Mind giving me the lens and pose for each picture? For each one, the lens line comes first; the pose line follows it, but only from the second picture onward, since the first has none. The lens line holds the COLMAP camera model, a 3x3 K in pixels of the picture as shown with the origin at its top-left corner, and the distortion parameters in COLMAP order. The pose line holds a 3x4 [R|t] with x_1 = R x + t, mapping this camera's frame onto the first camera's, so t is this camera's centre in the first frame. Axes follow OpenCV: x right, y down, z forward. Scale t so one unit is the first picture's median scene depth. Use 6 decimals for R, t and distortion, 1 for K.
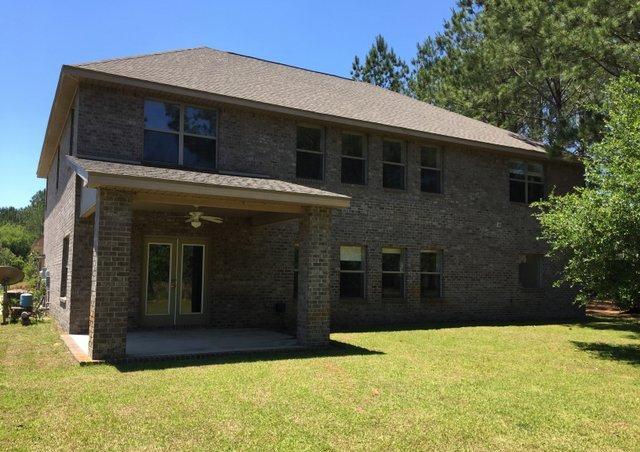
lens RADIAL K [[559.1, 0, 319.9], [0, 559.1, 226.7], [0, 0, 1]] dist [0.000471, 0.000051]
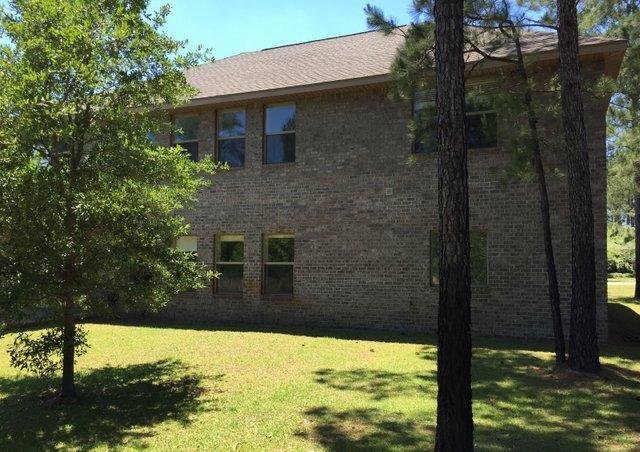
lens RADIAL K [[559.1, 0, 319.9], [0, 559.1, 226.3], [0, 0, 1]] dist [0.000471, 0.000051]
pose [[0.617300, -0.059203, -0.784497, 0.848439], [0.077265, 0.996906, -0.014435, 0.044994], [0.782925, -0.051704, 0.619964, 0.537611]]
